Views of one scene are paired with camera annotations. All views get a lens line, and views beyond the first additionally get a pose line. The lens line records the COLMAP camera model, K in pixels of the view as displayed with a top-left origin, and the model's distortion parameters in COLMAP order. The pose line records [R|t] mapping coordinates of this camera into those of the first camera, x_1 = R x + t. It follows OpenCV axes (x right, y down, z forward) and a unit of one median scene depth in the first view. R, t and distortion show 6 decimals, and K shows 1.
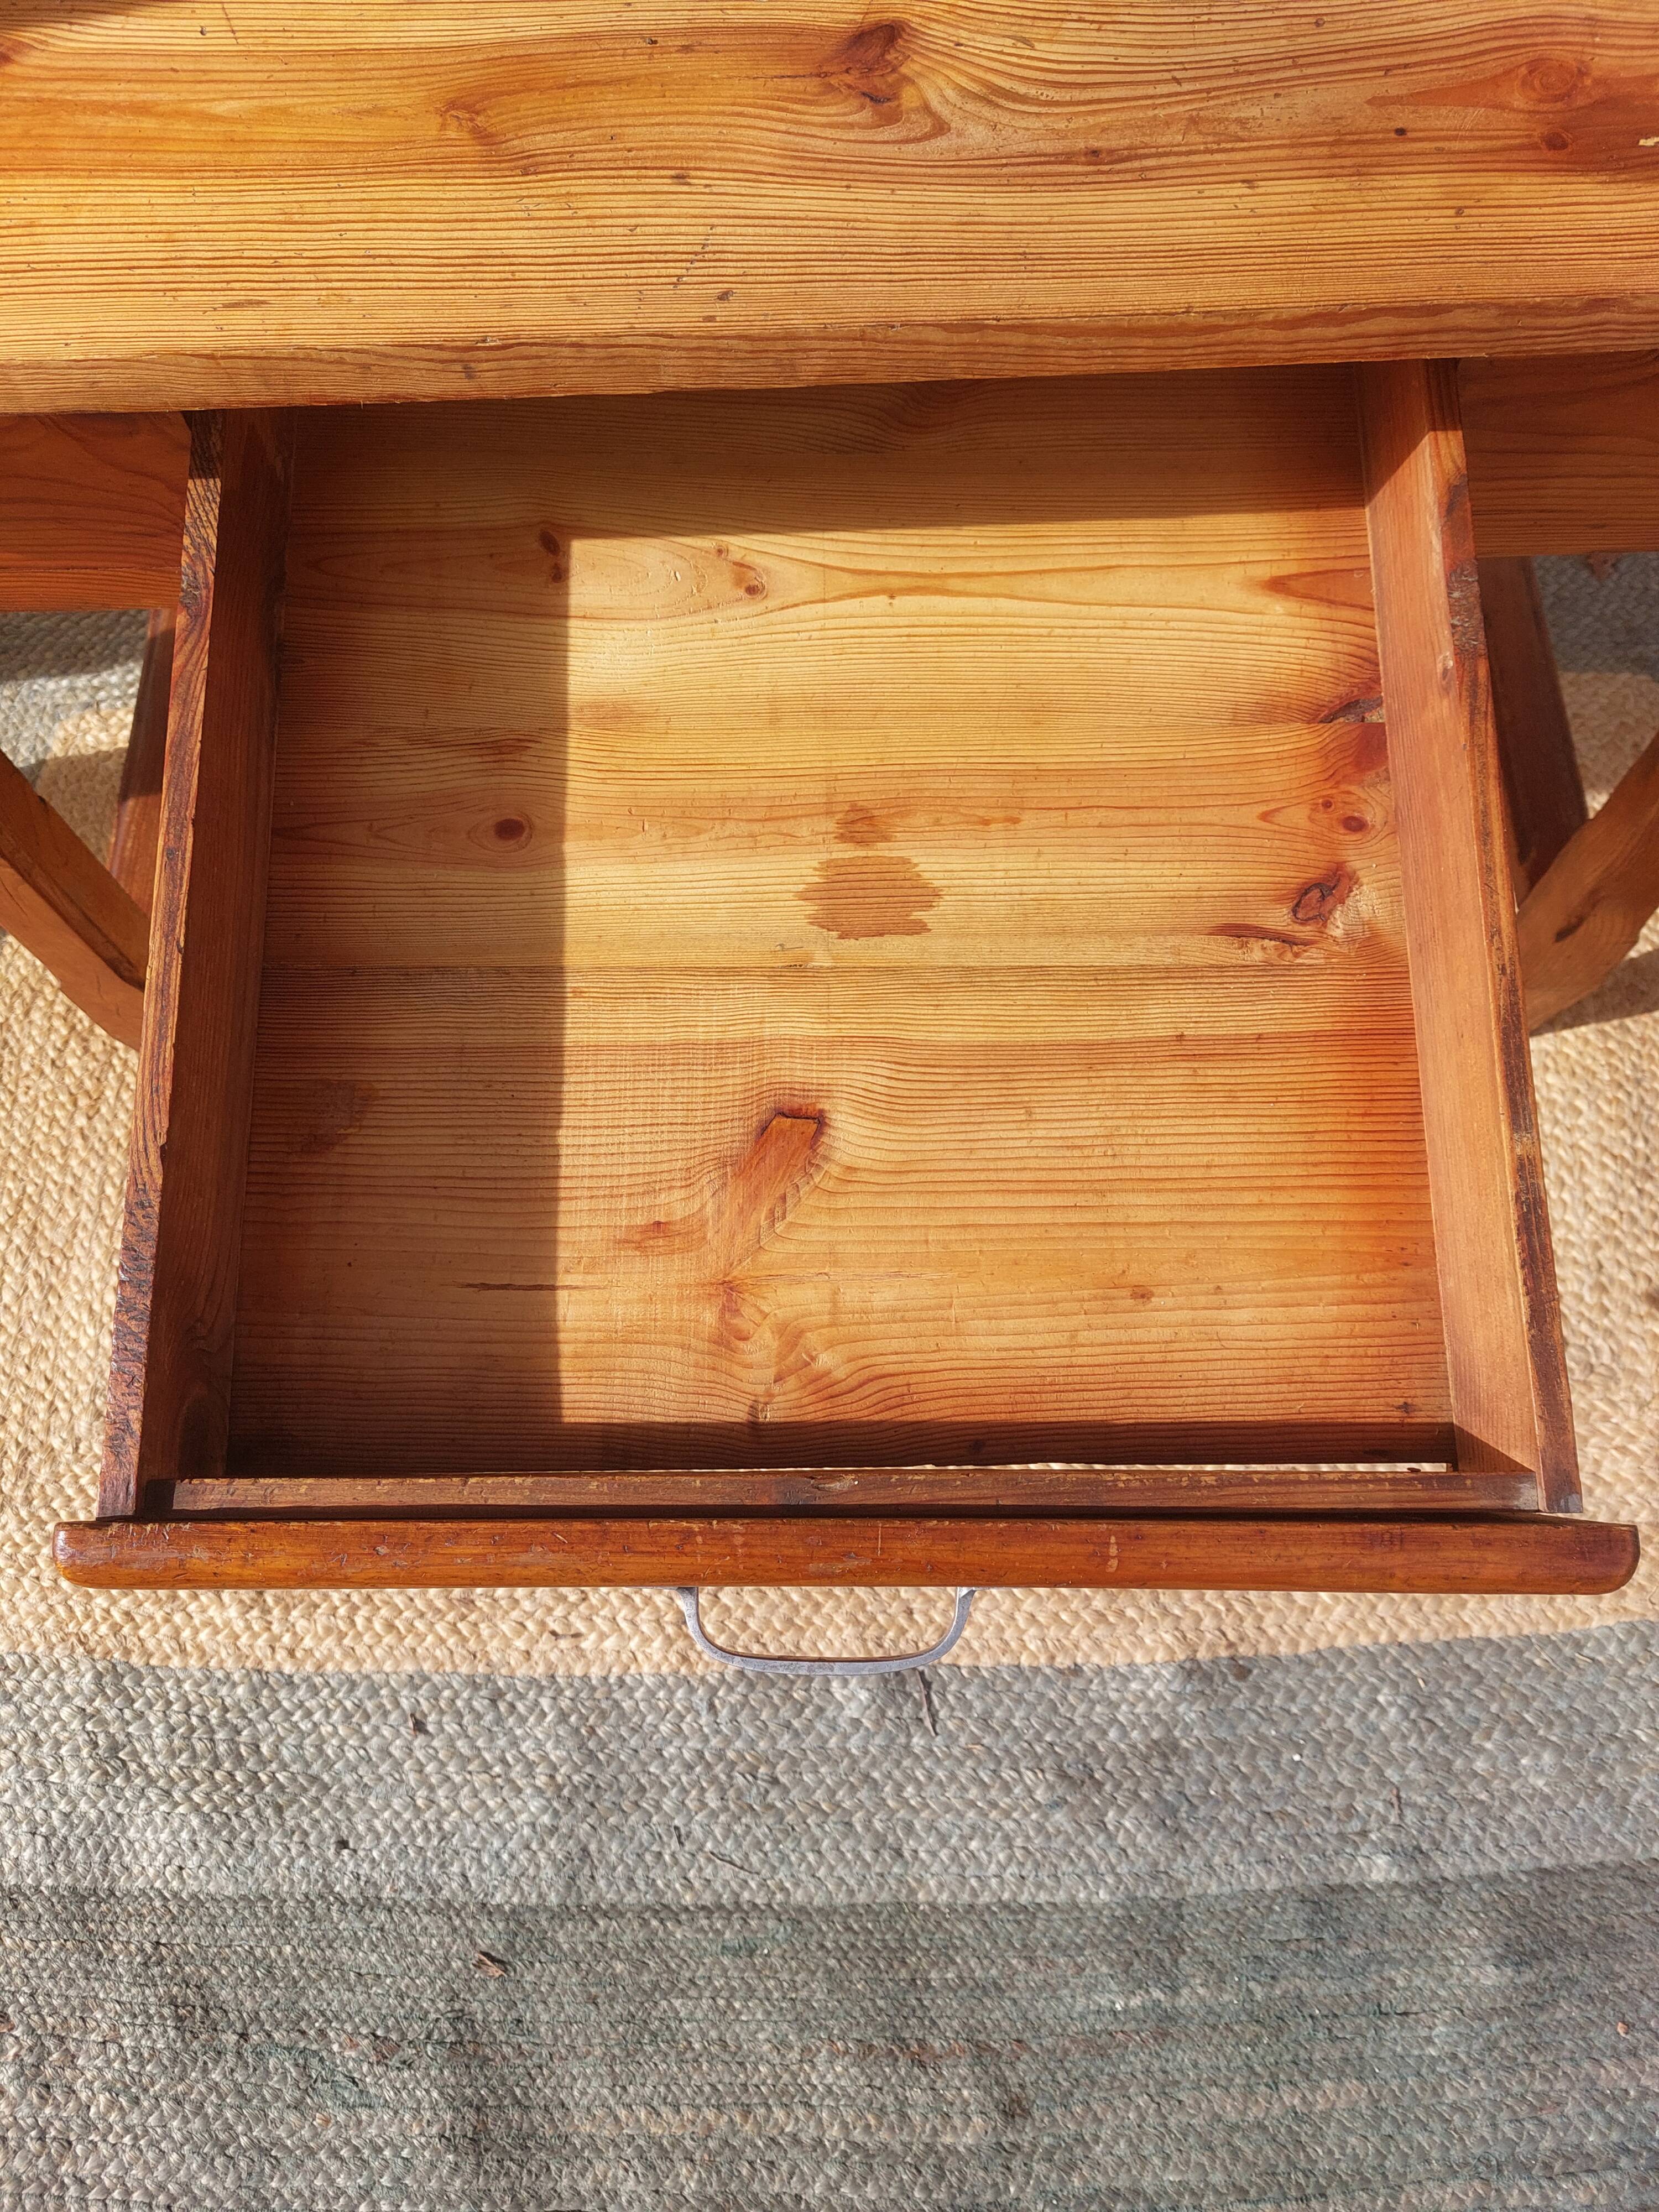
lens RADIAL K [[1650.4, 0, 849.7], [0, 1650.4, 1135.1], [0, 0, 1]] dist [0.043888, -0.041380]
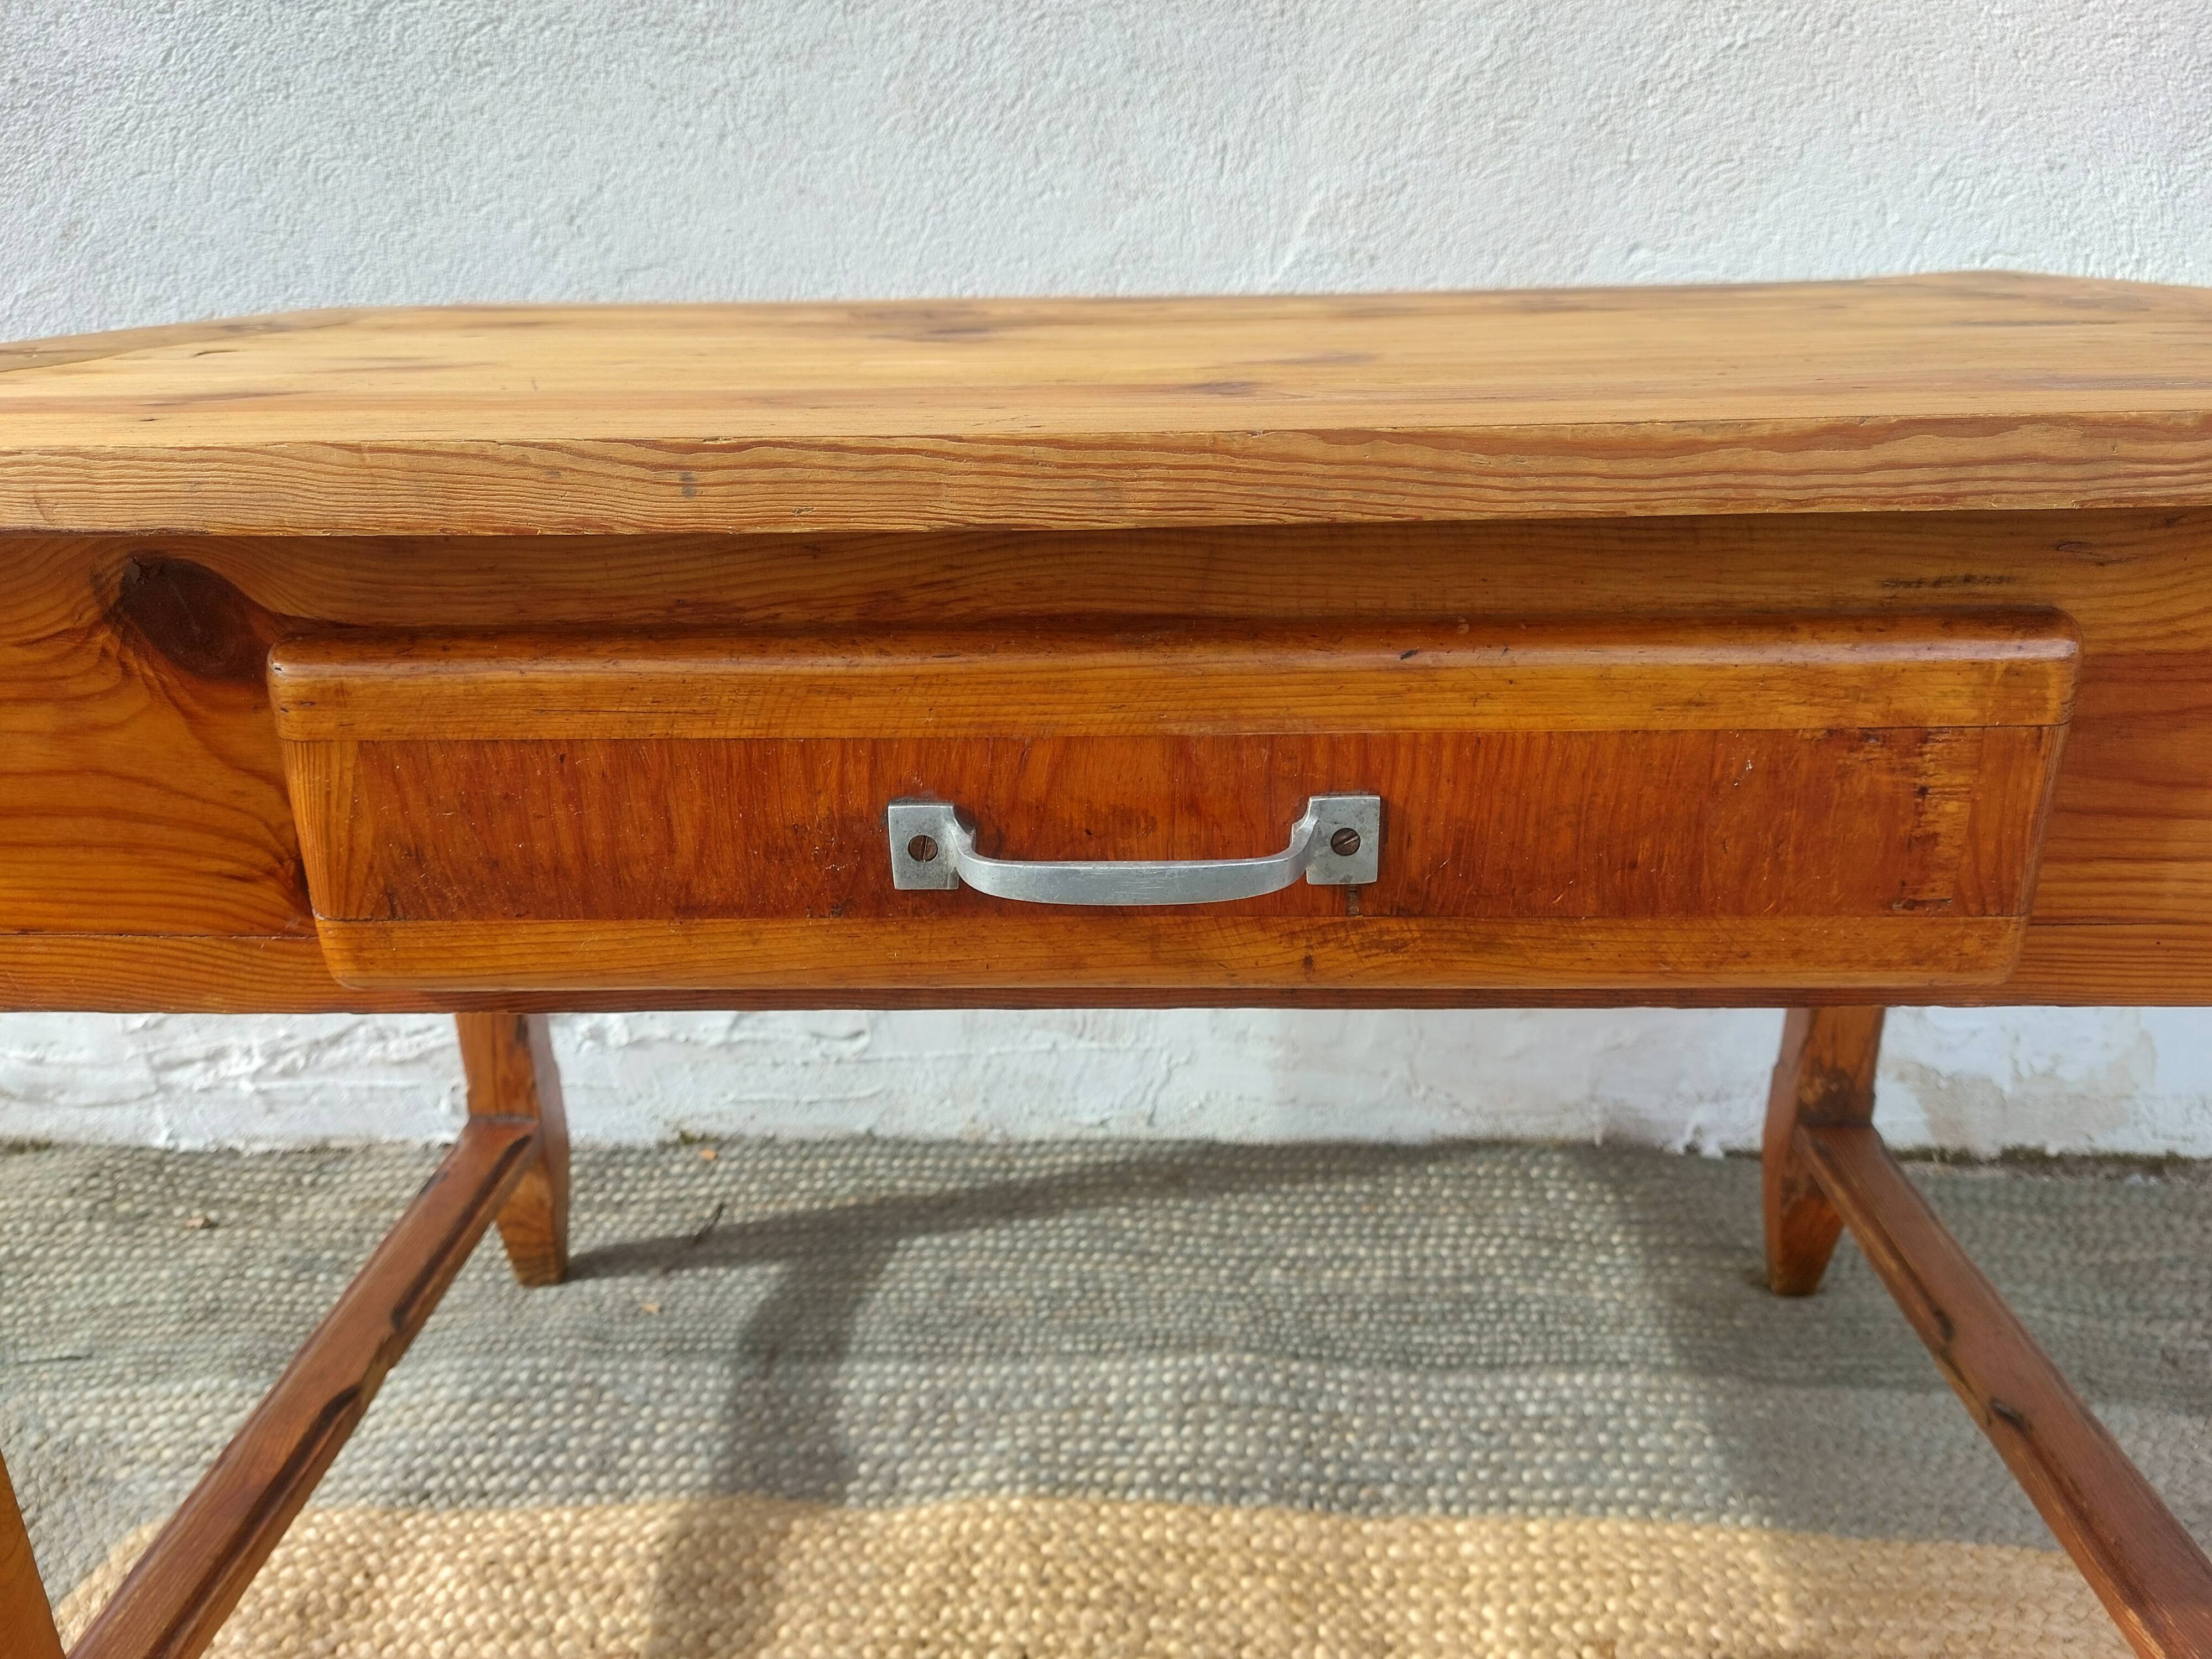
lens RADIAL K [[1650.4, 0, 1077.1], [0, 1650.4, 831.4], [0, 0, 1]] dist [0.043888, -0.041380]
pose [[0.997966, 0.024329, -0.058922, -0.002808], [-0.059849, 0.675848, -0.734607, 0.096931], [0.021950, 0.736640, 0.675929, 0.317063]]
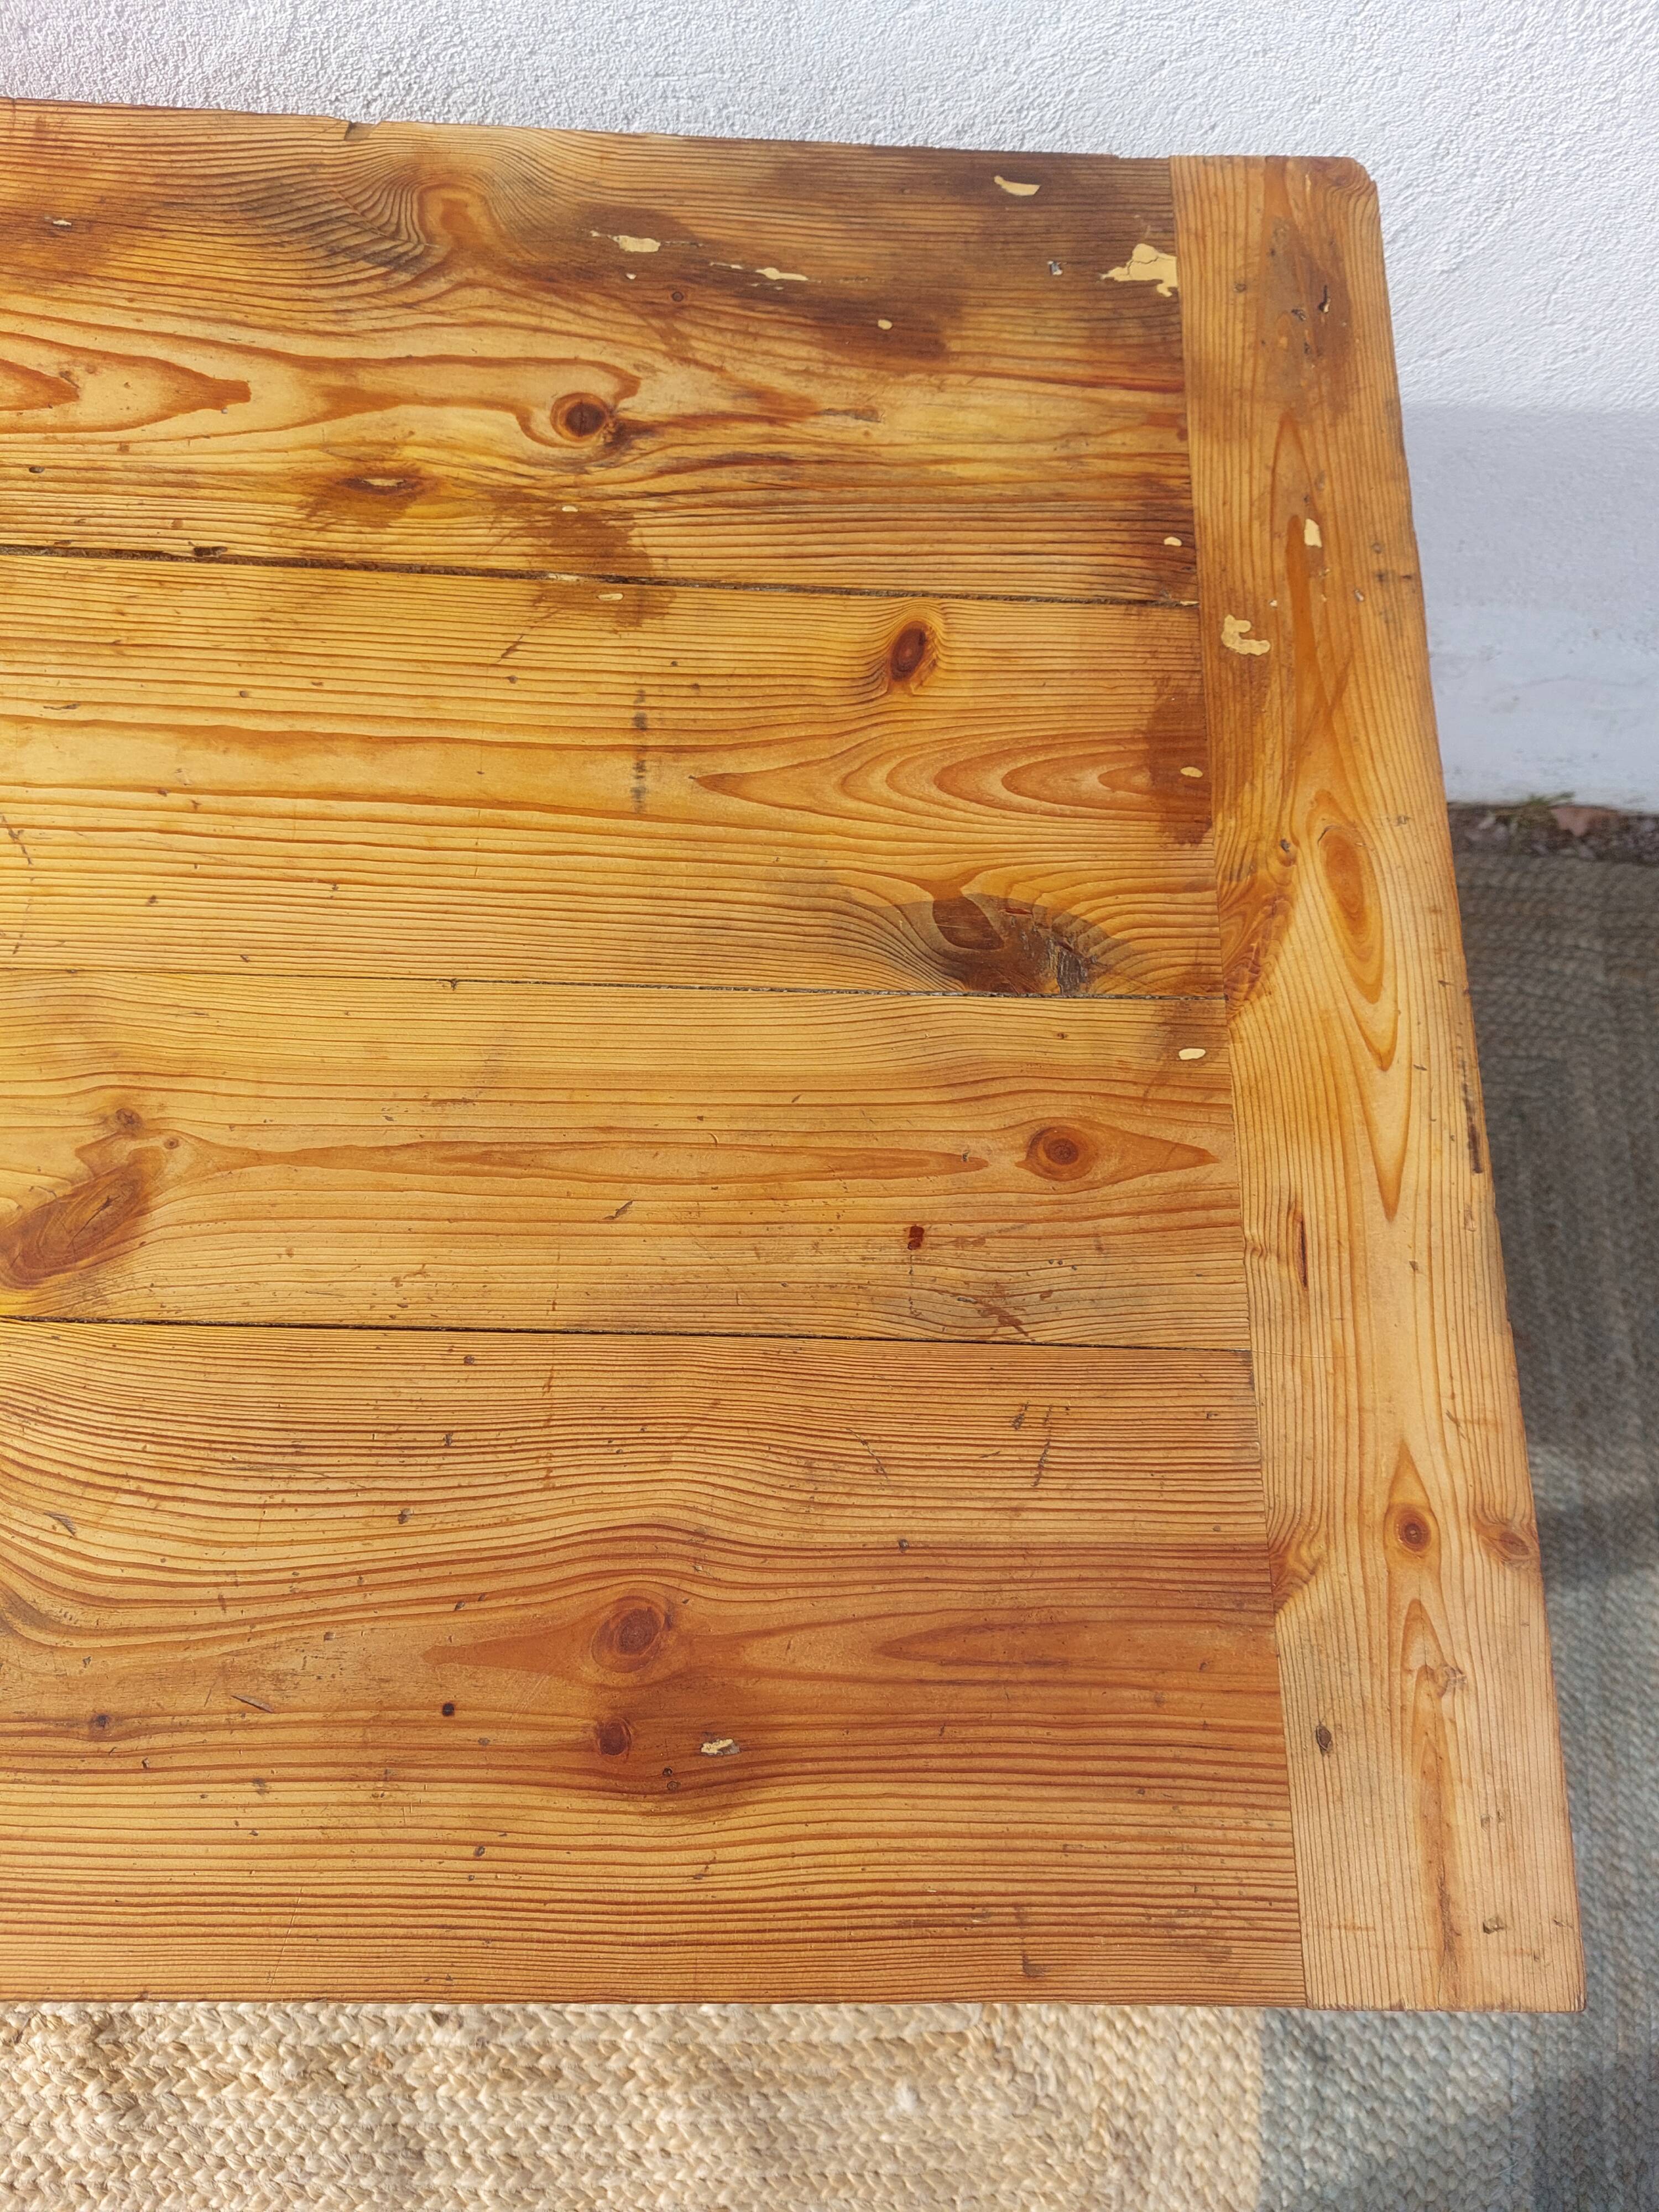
lens RADIAL K [[1650.4, 0, 864.2], [0, 1650.4, 1046.4], [0, 0, 1]] dist [0.043888, -0.041380]
pose [[0.996437, 0.061561, 0.057659, 0.257116], [-0.064752, 0.996373, 0.055208, -0.547816], [-0.054051, -0.058744, 0.996809, 0.056798]]
